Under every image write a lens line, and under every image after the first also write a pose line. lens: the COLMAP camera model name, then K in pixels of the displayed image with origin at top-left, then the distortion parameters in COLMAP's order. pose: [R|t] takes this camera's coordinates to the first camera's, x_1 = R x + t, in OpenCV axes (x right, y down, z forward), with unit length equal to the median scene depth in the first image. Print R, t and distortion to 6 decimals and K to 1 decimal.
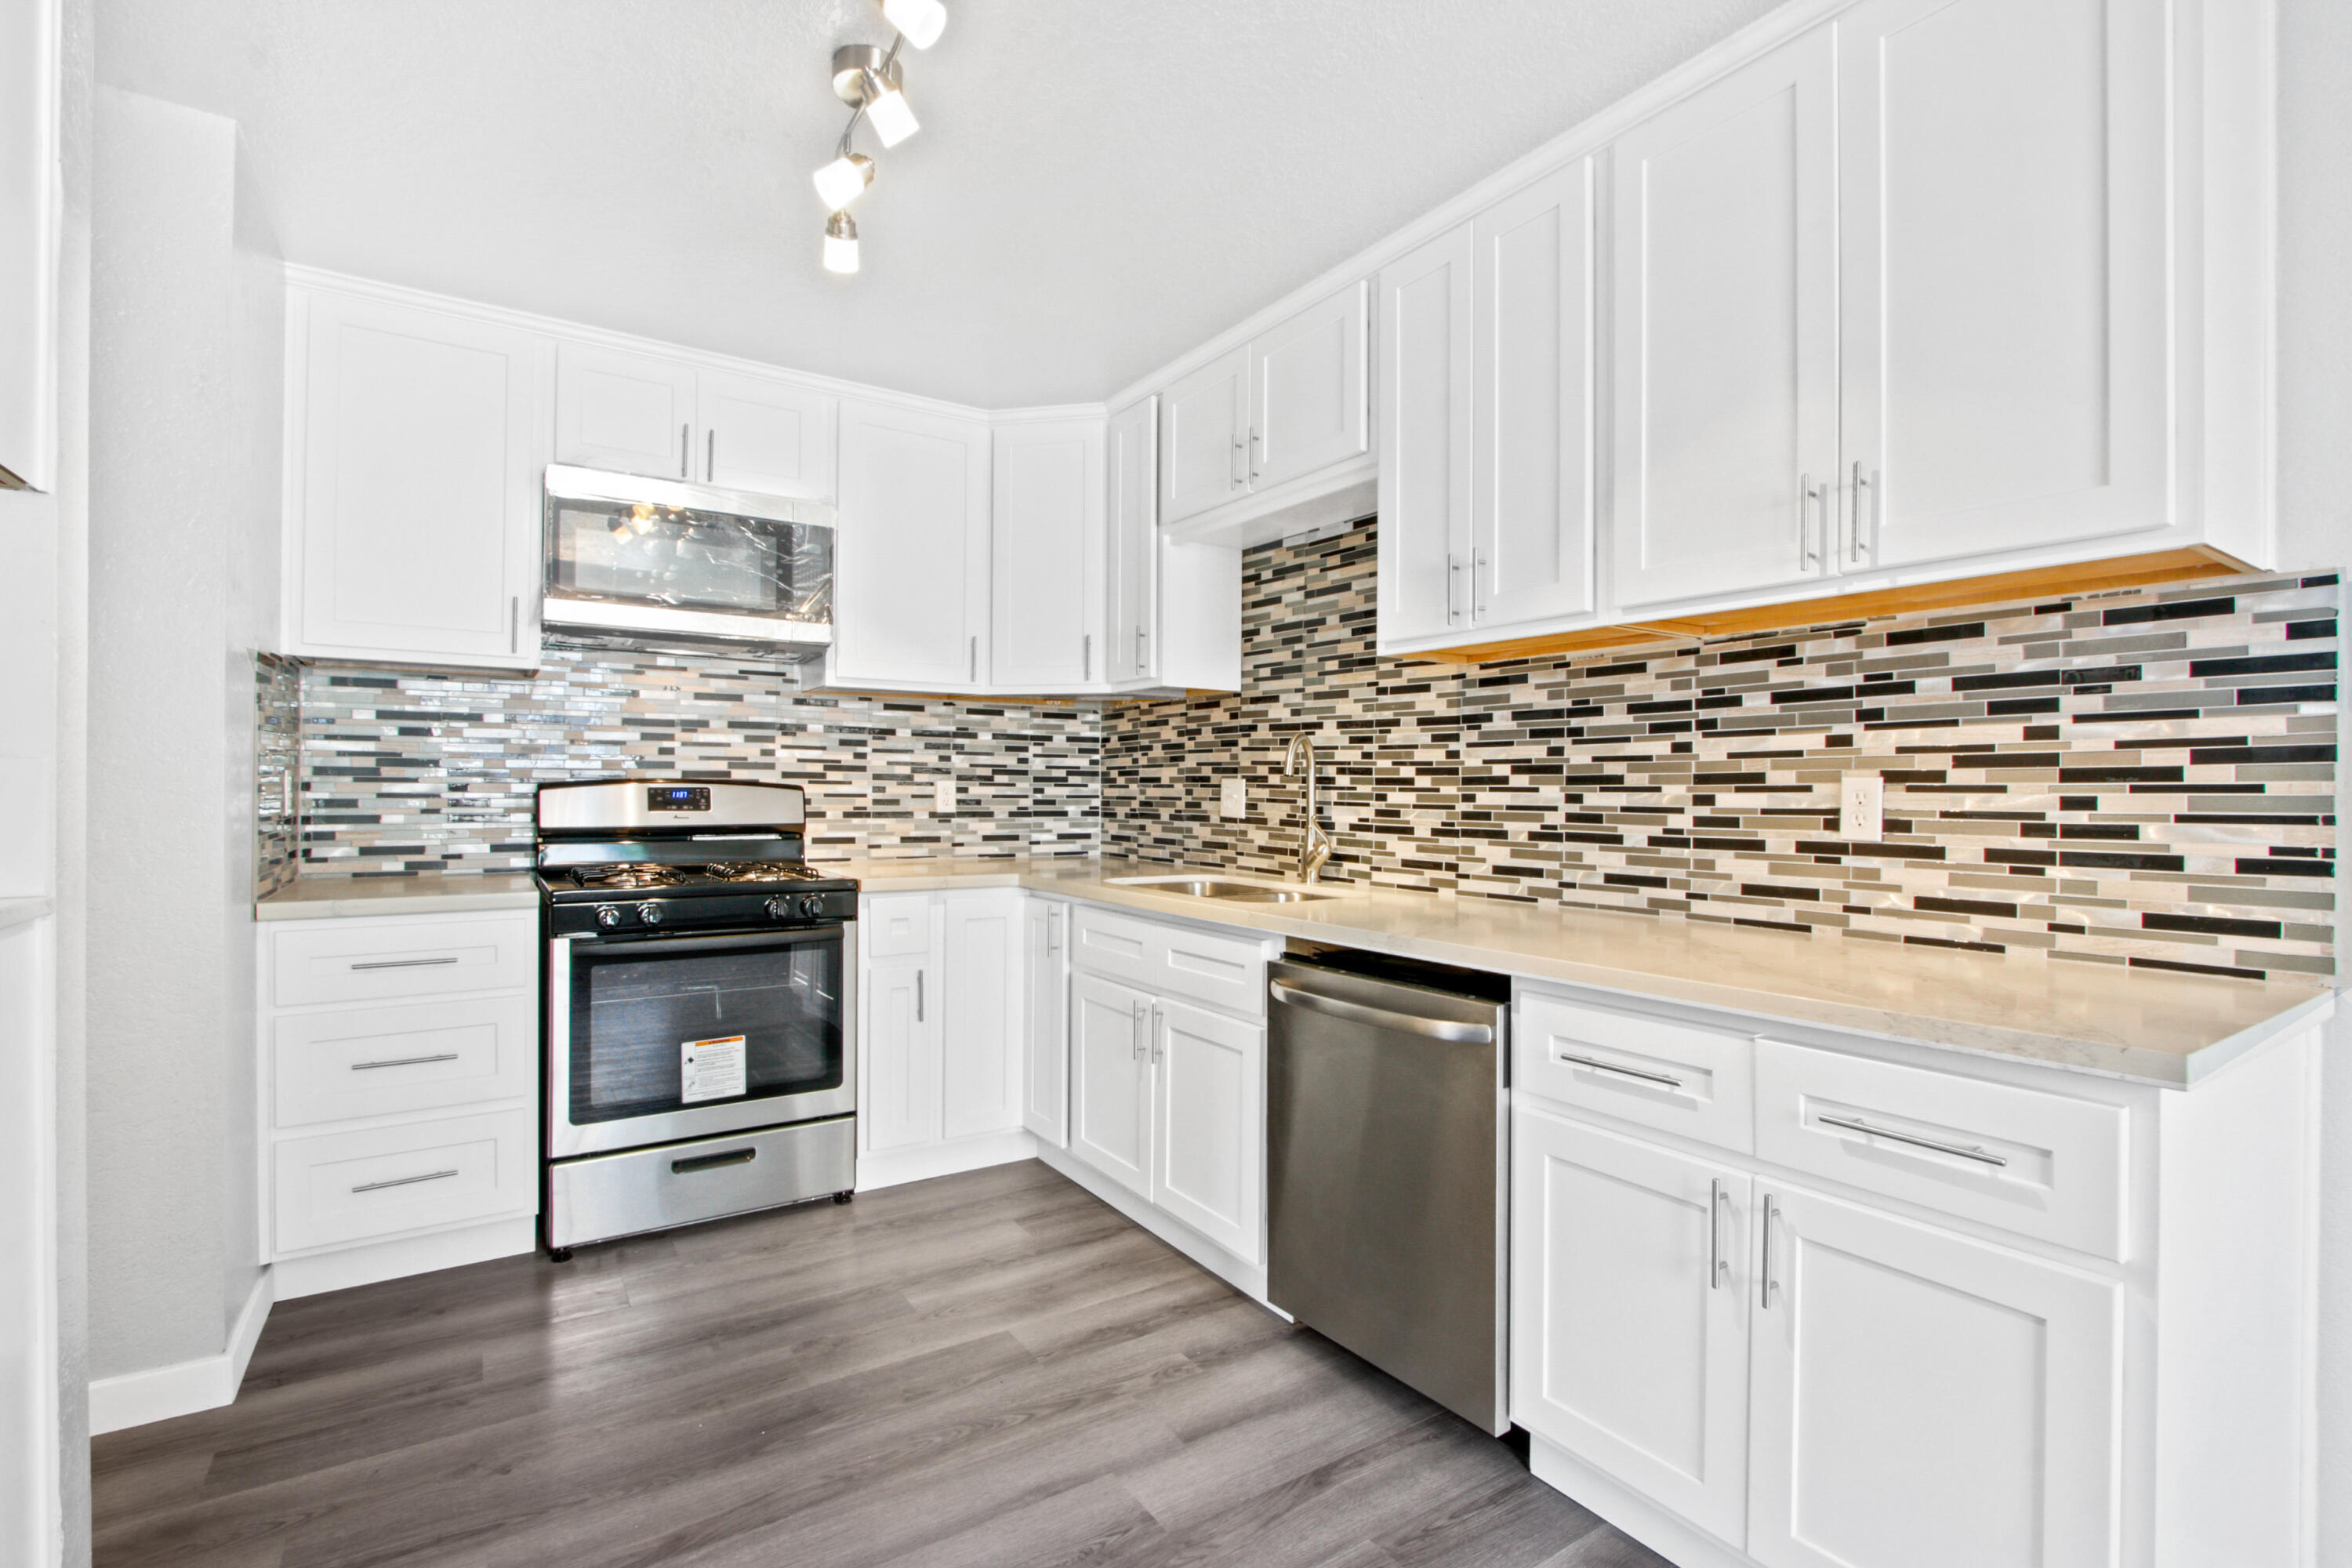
lens RADIAL K [[1078.4, 0, 1177.6], [0, 1078.4, 790.4], [0, 0, 1]] dist [-0.015551, 0.001866]
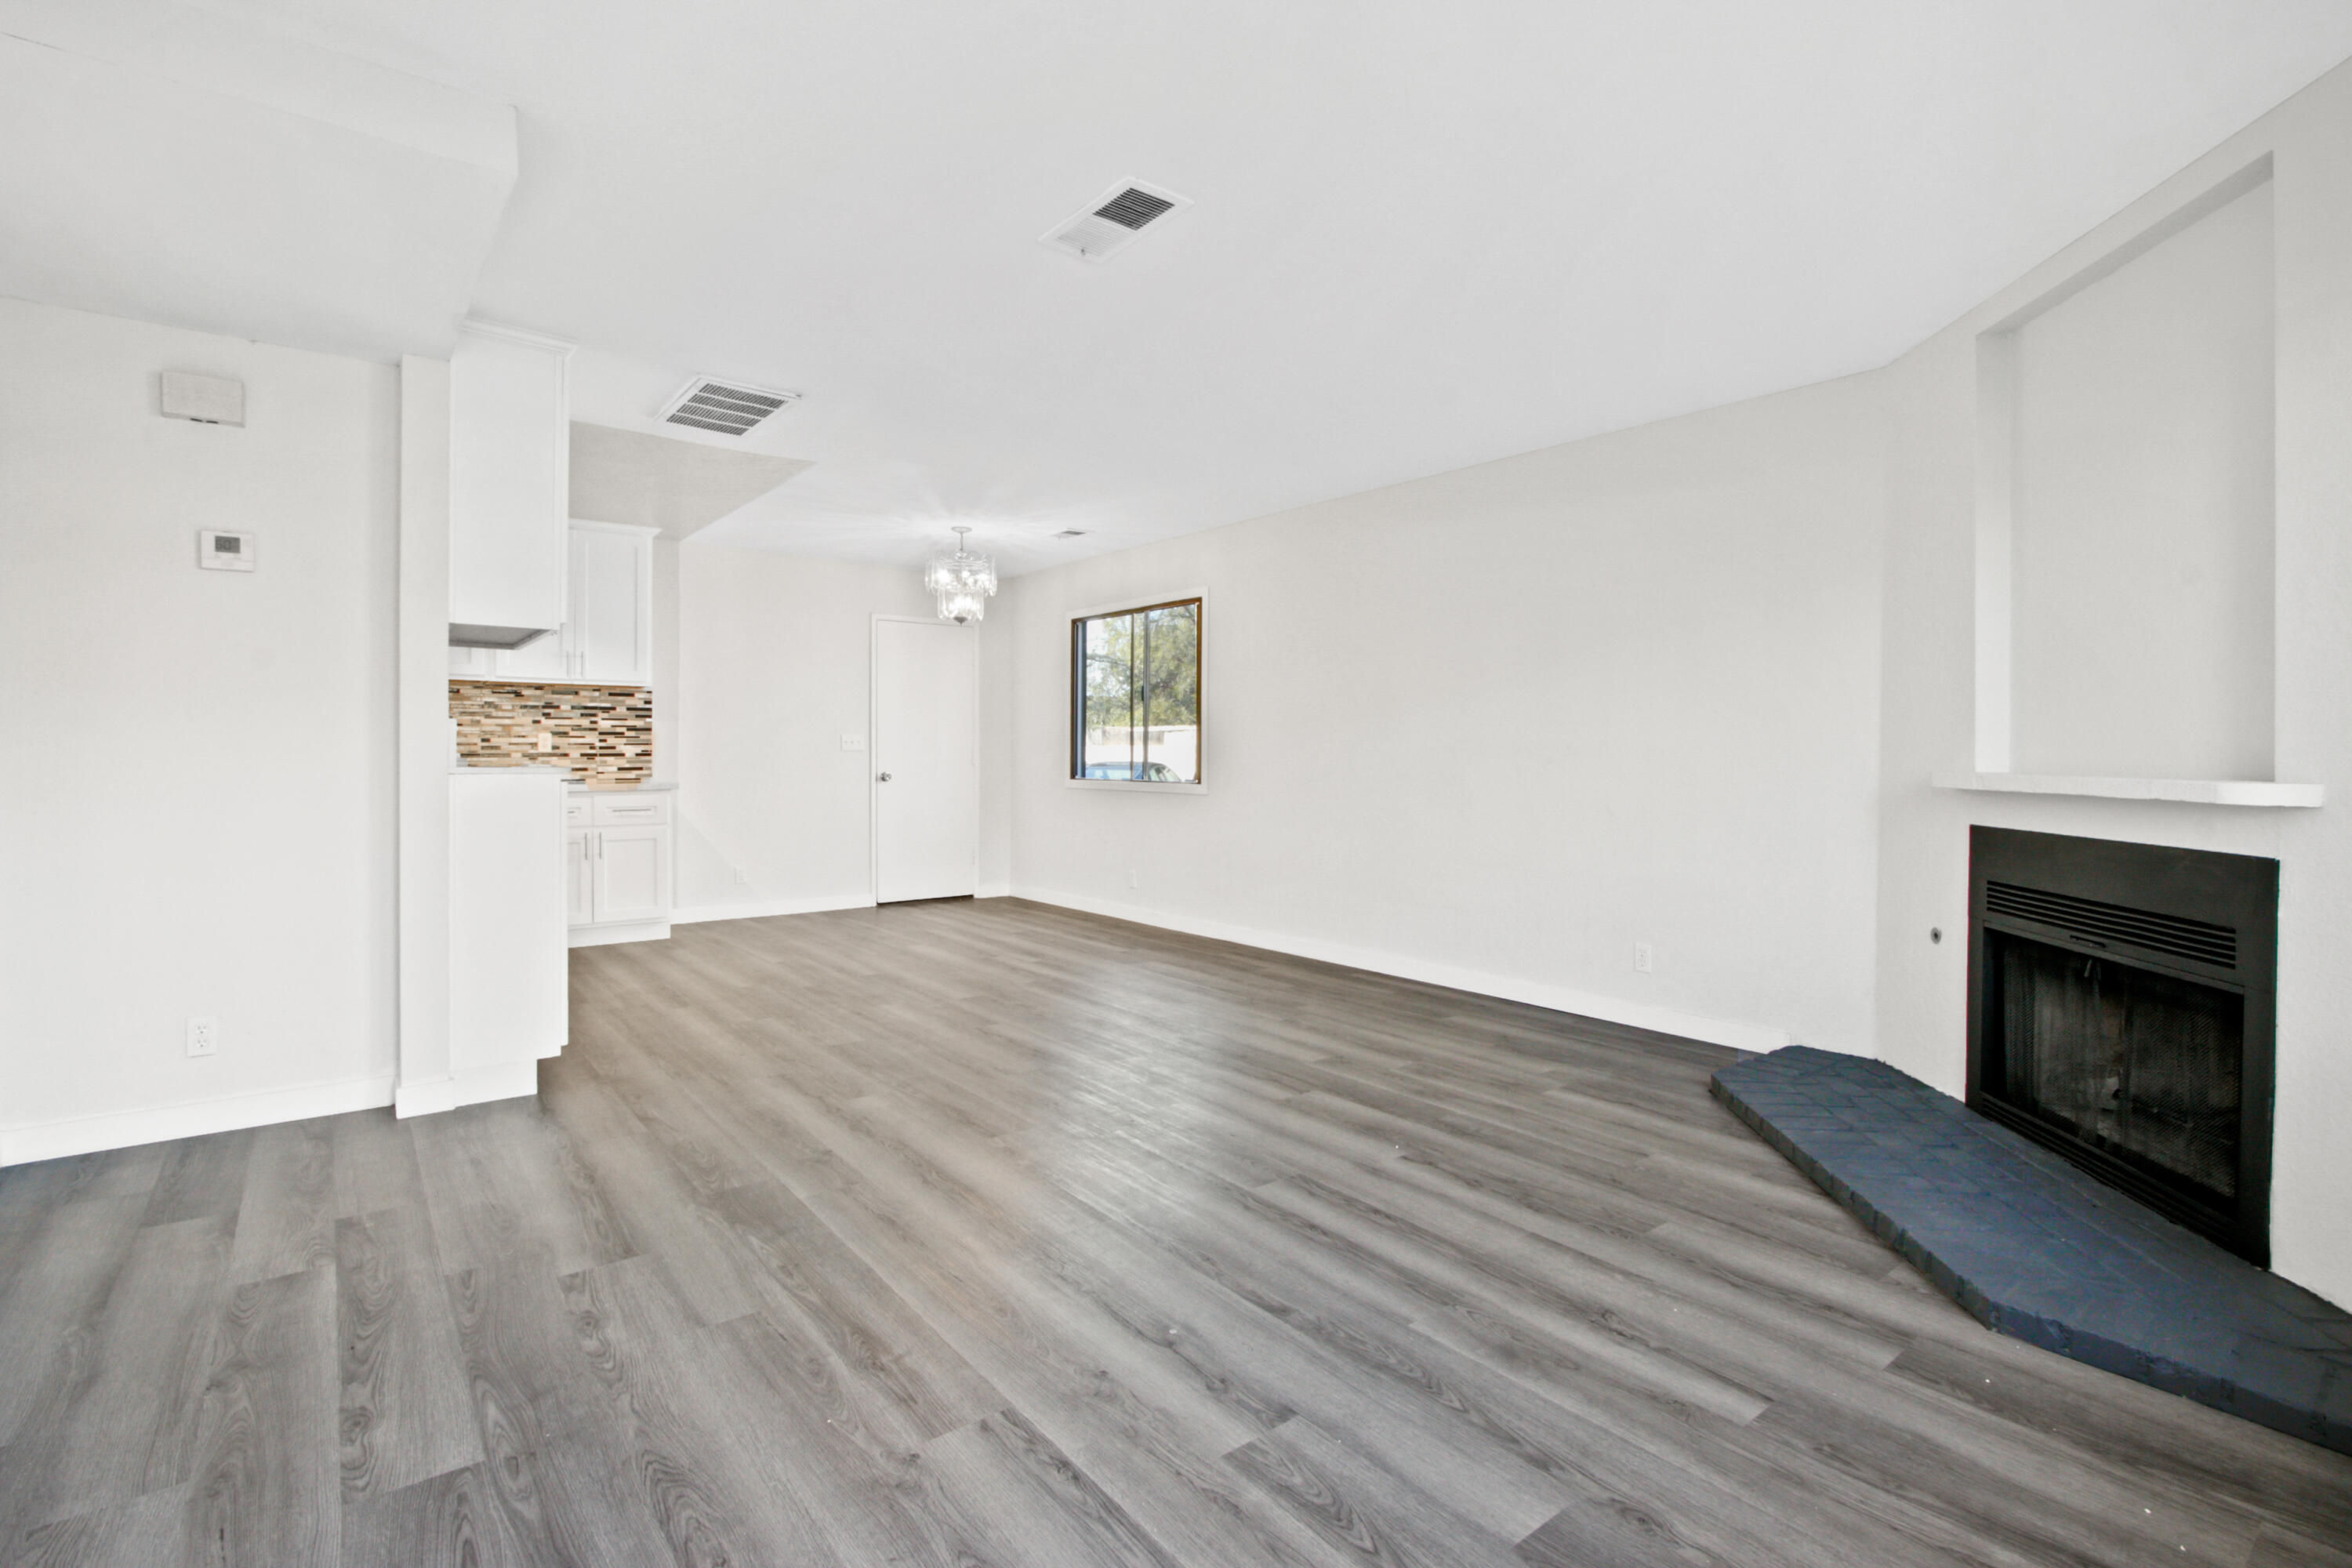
lens RADIAL K [[1097.5, 0, 1180.6], [0, 1097.5, 746.2], [0, 0, 1]] dist [-0.014088, 0.000643]
pose [[-0.082734, -0.001141, 0.996571, -2.285259], [-0.001329, 0.999999, 0.001034, 0.017435], [-0.996571, -0.001238, -0.082735, -0.537312]]
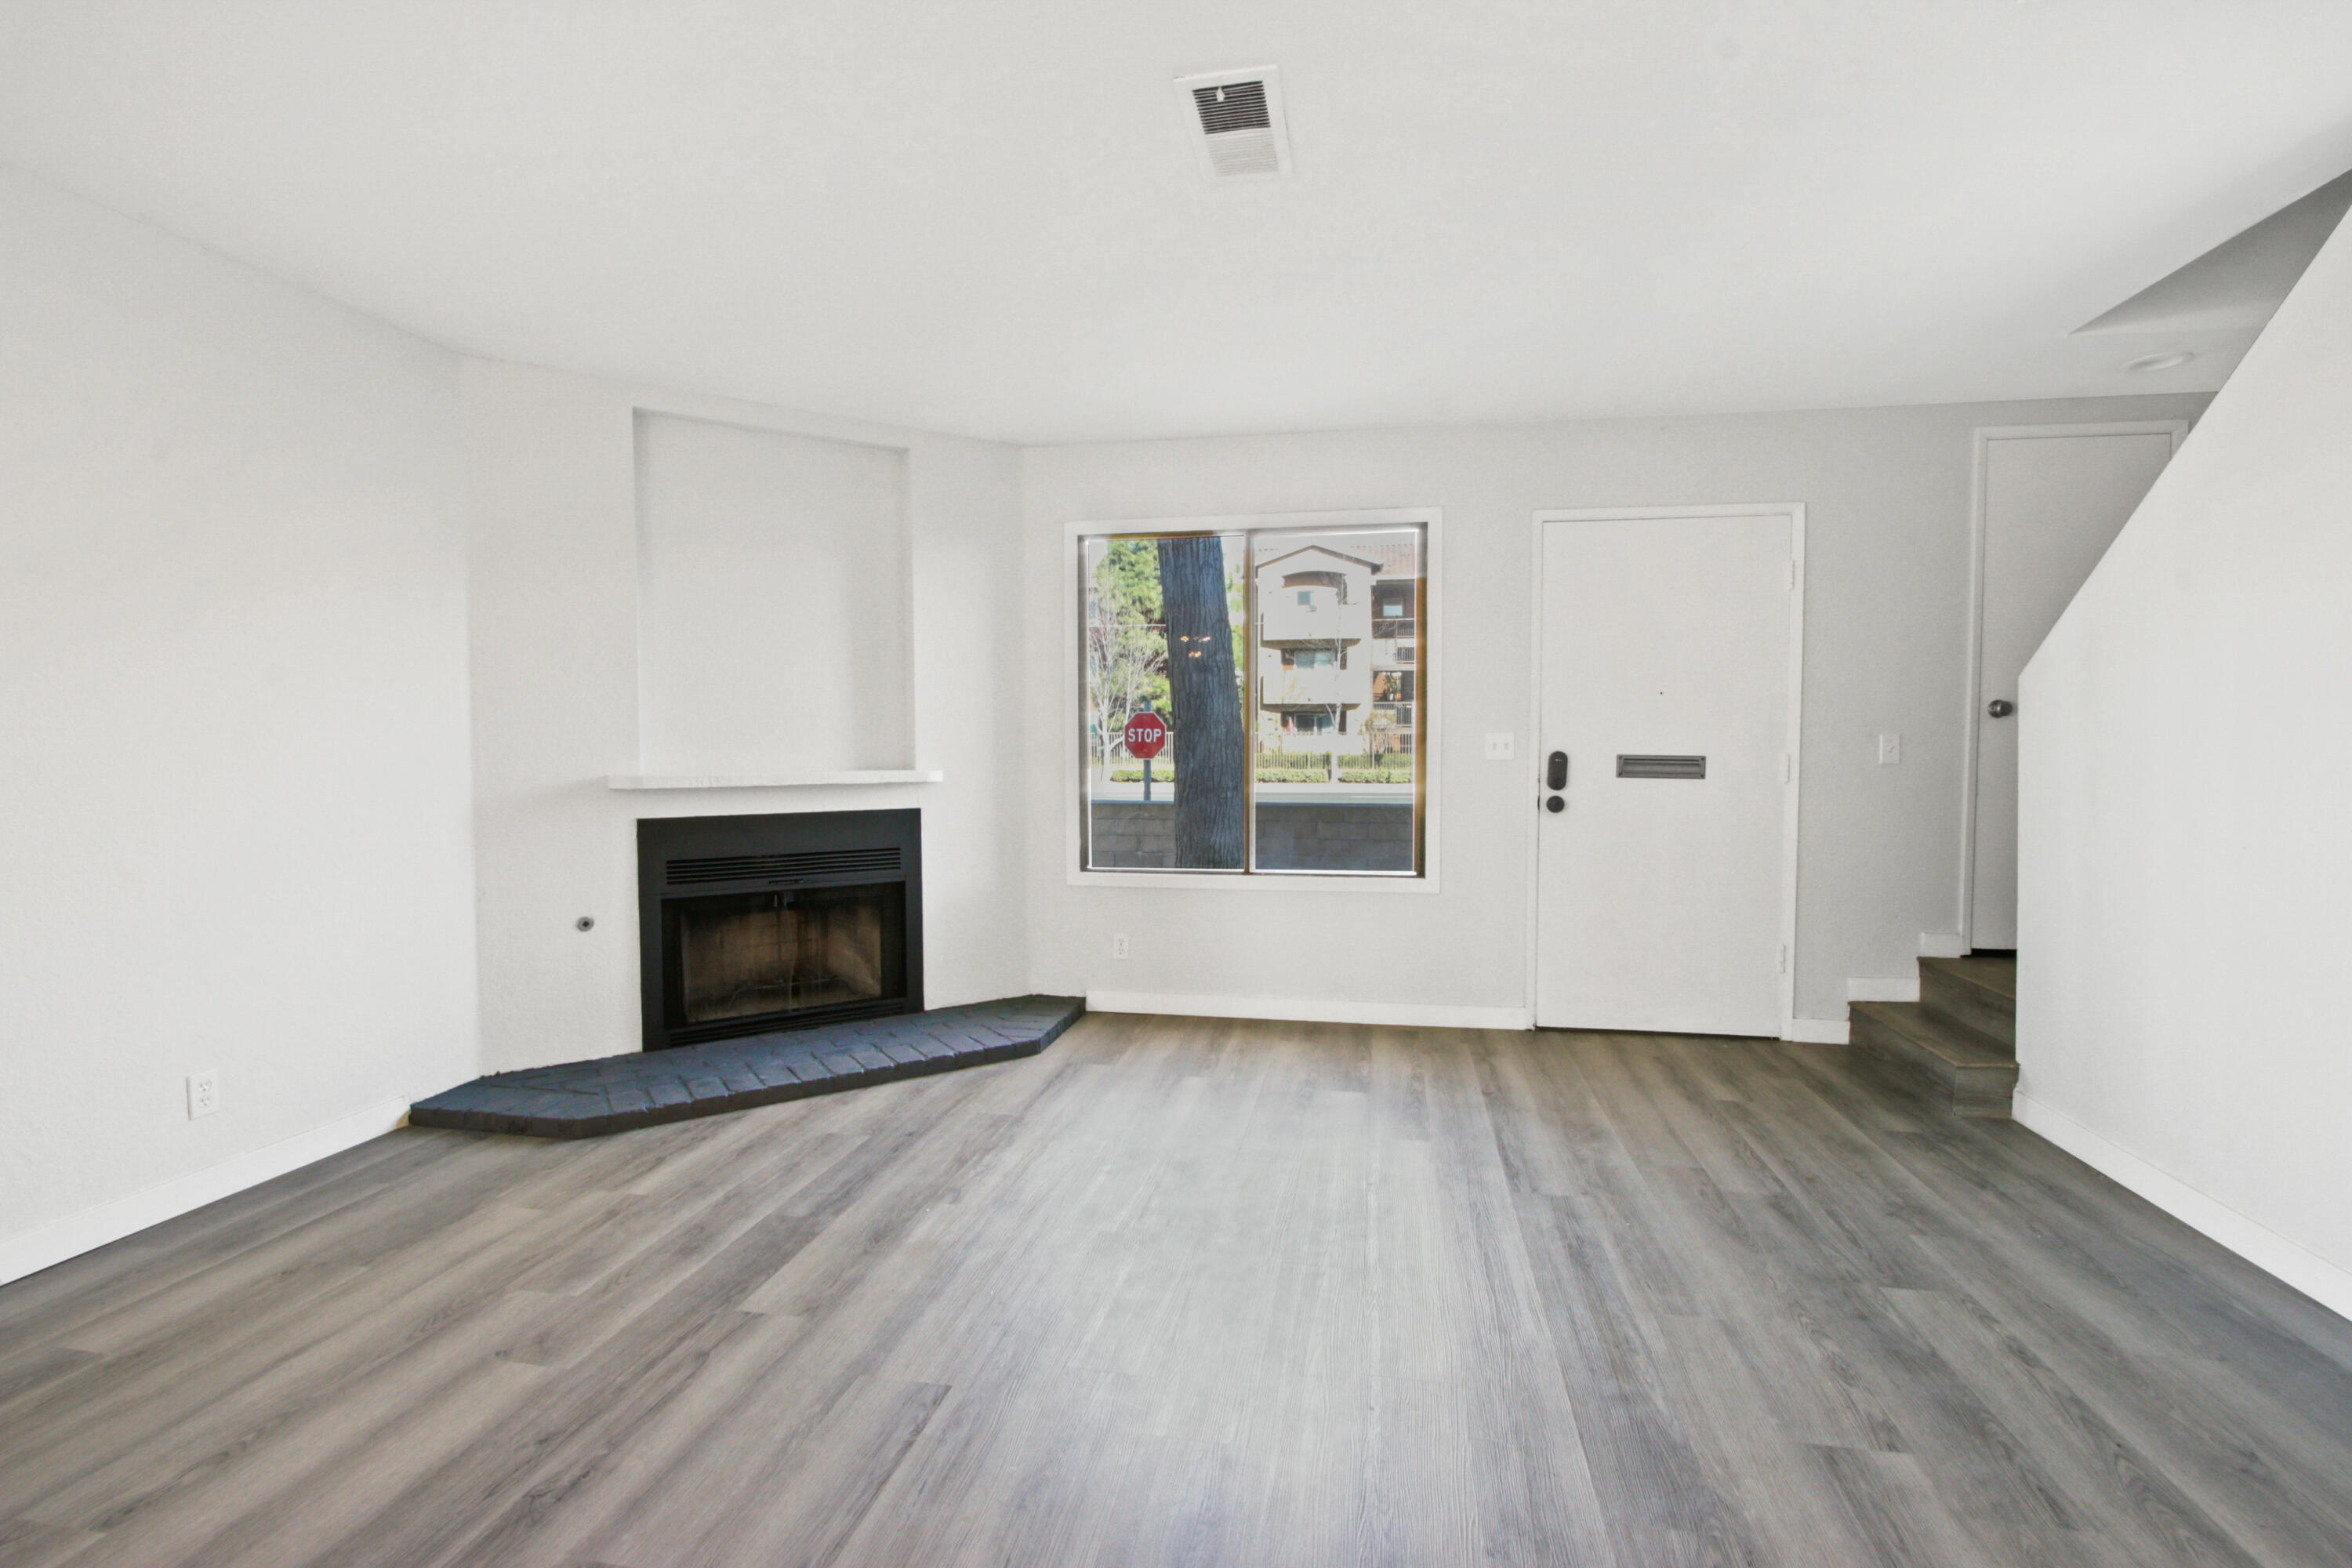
lens RADIAL K [[1078.4, 0, 1177.6], [0, 1078.4, 790.4], [0, 0, 1]] dist [-0.015551, 0.001866]
pose [[-0.693925, 0.030201, -0.719414, -0.442914], [-0.005167, 0.998885, 0.046918, -0.005832], [0.720029, 0.036274, -0.692995, 0.046565]]
